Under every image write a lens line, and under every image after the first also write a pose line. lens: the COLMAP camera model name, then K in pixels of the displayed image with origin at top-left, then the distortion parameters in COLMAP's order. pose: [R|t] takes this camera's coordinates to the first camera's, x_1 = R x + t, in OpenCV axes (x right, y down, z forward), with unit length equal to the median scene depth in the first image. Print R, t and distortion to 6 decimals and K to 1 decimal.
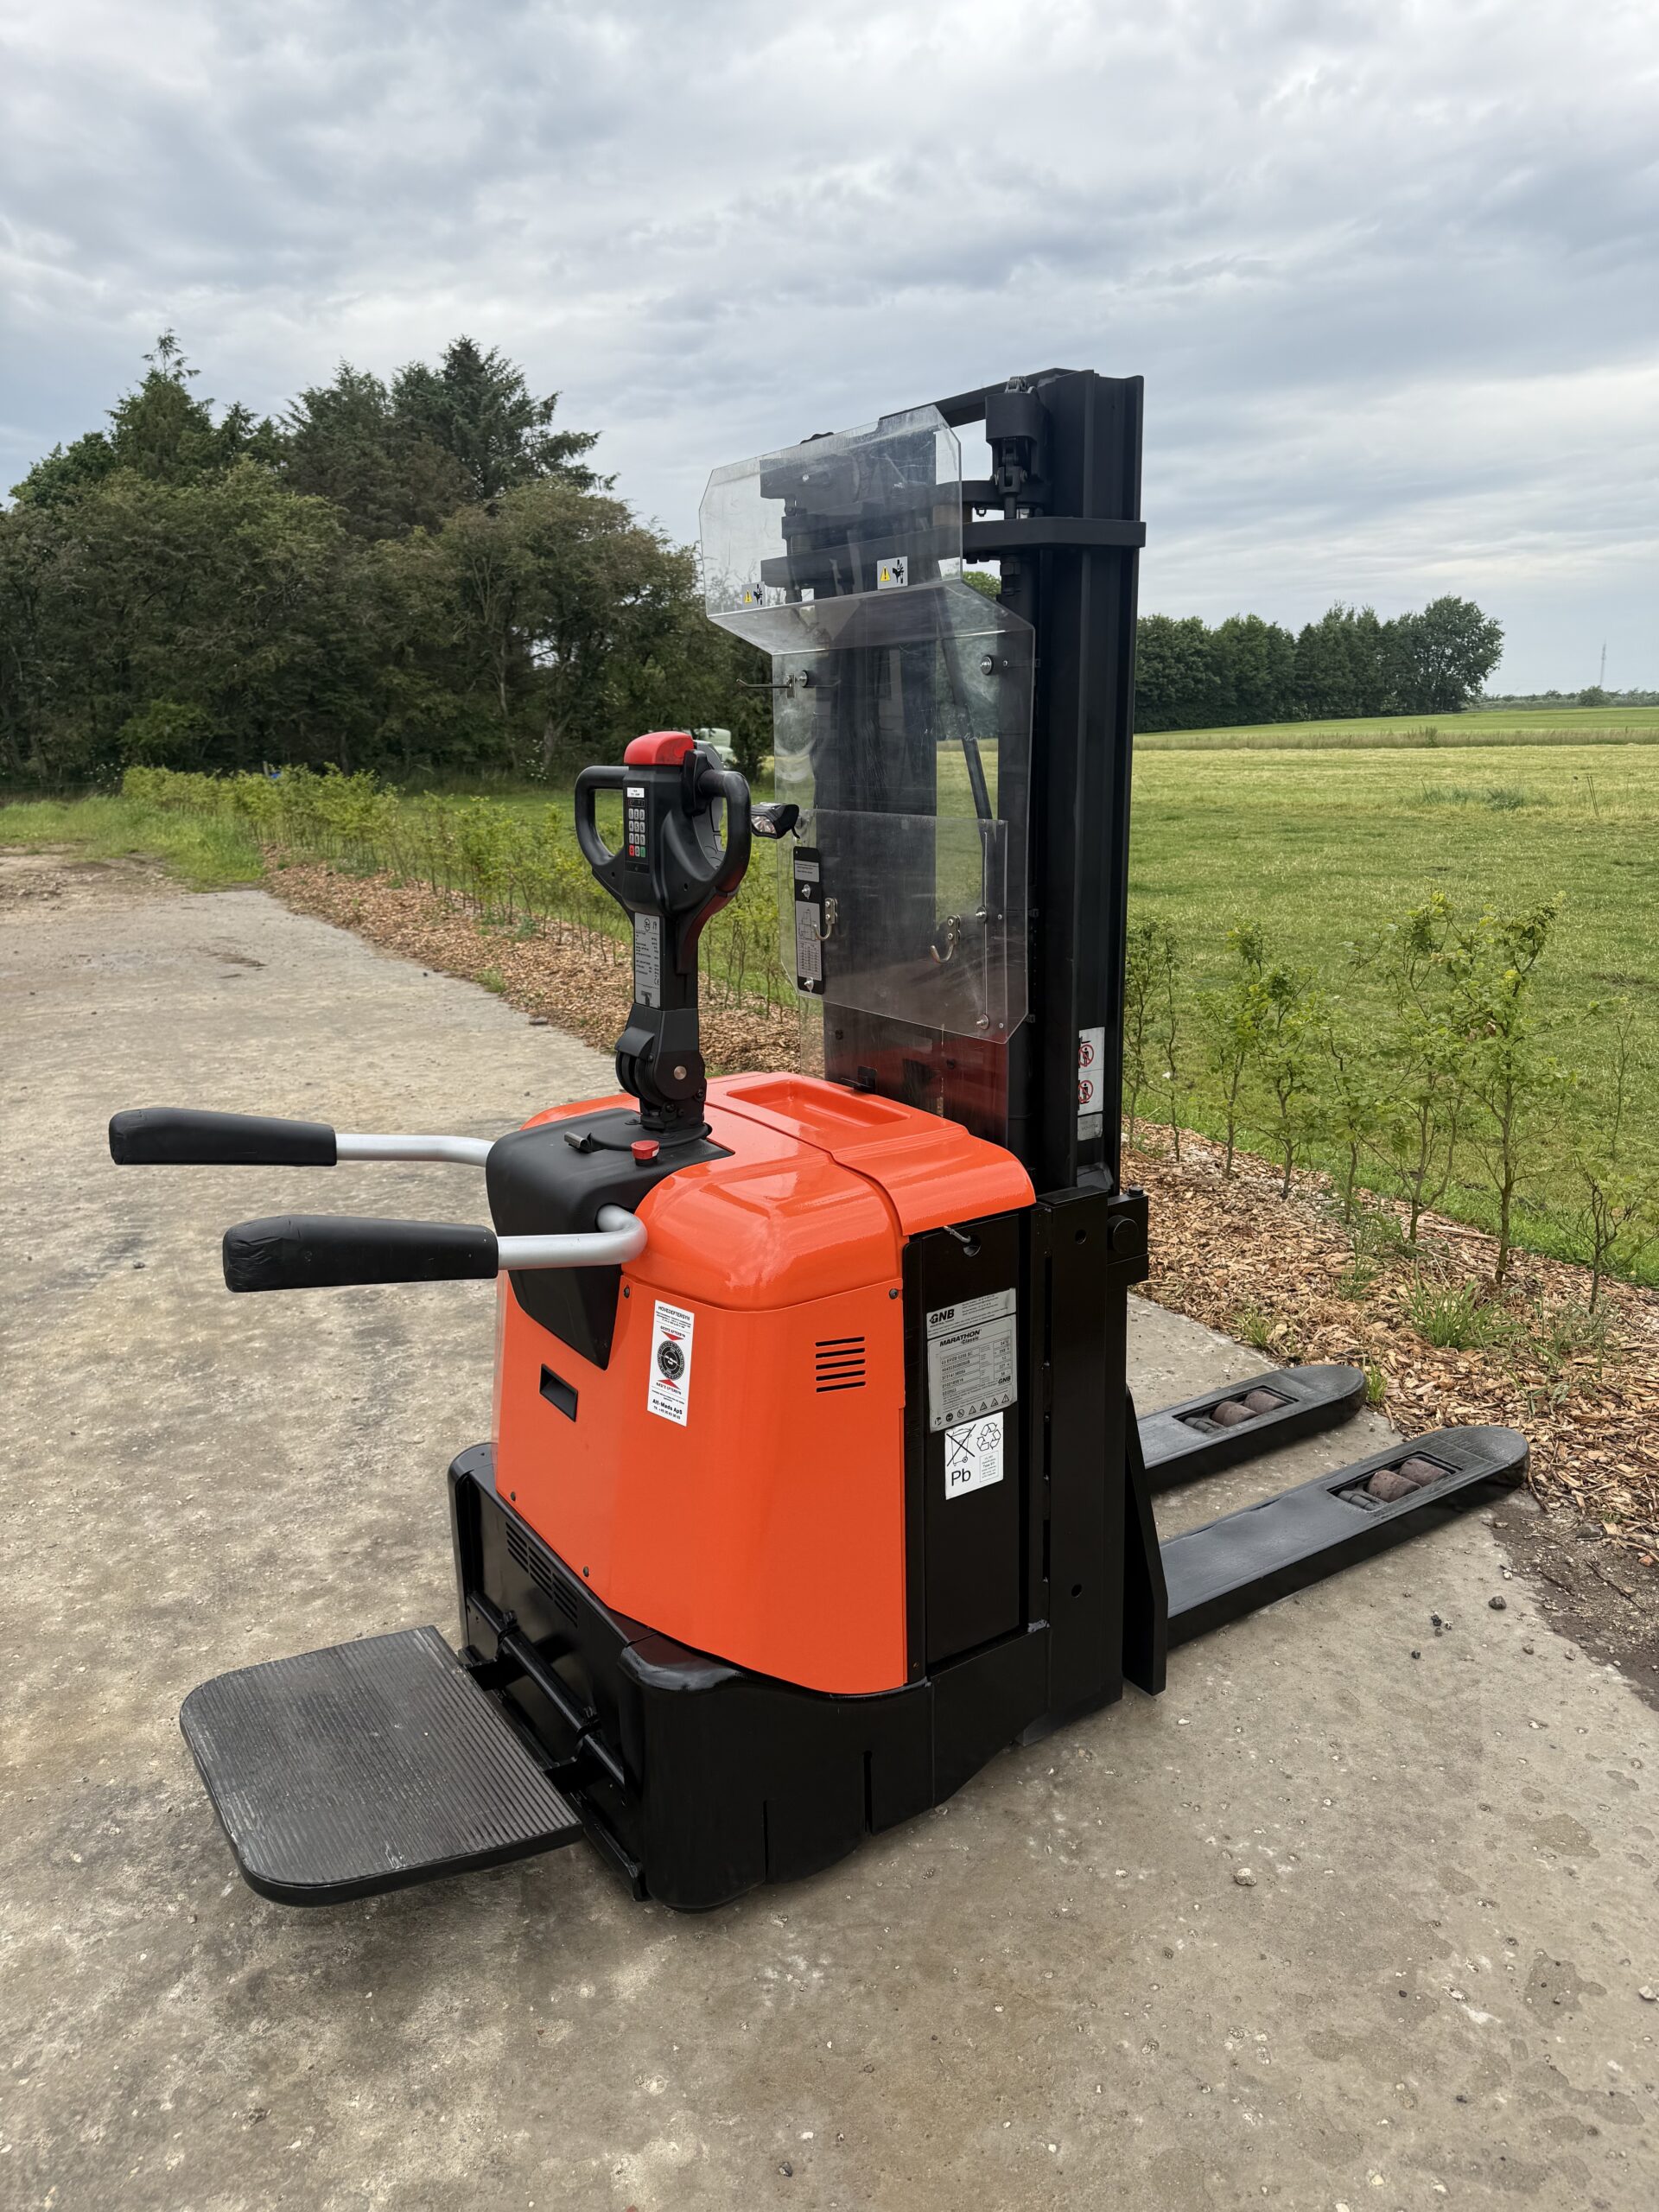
lens RADIAL K [[1557.3, 0, 838.5], [0, 1557.3, 1109.2], [0, 0, 1]] dist [0.036874, -0.041044]
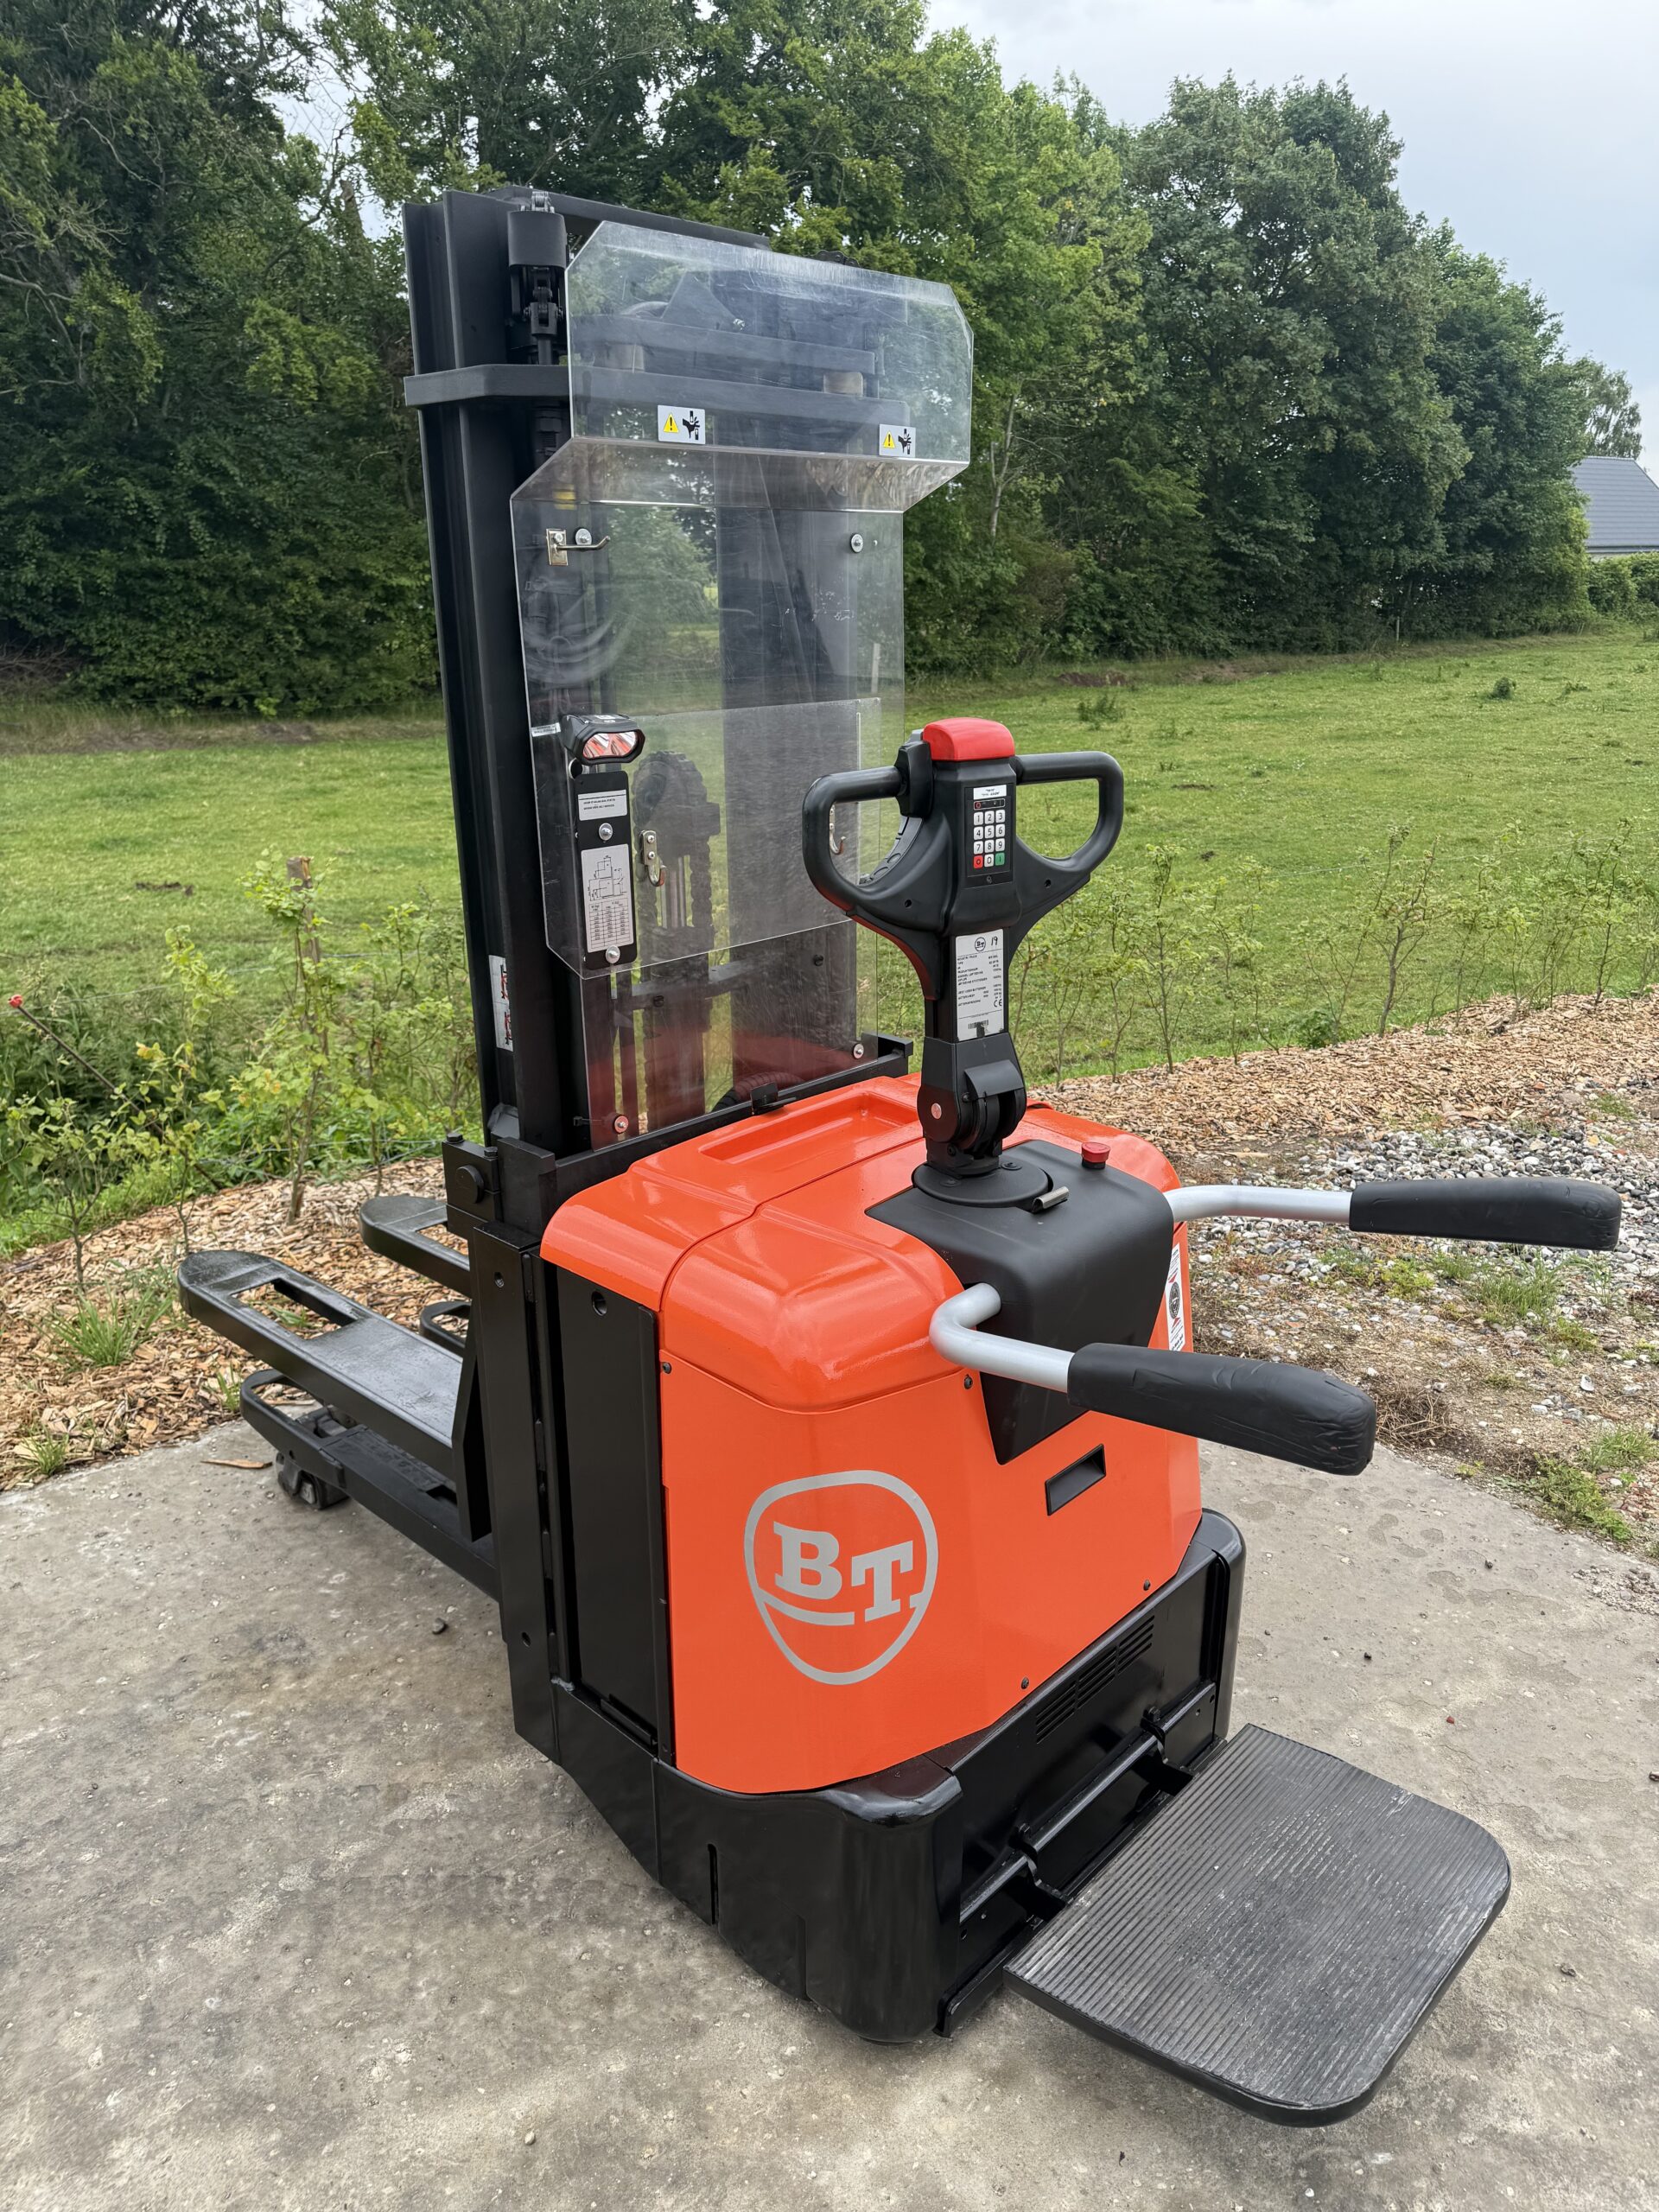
lens RADIAL K [[1557.3, 0, 836.3], [0, 1557.3, 1087.8], [0, 0, 1]] dist [0.036874, -0.041044]
pose [[-0.218428, -0.278496, 0.935269, -0.816739], [0.247512, 0.911261, 0.329152, -0.305099], [-0.943942, 0.303386, -0.130114, 1.051419]]
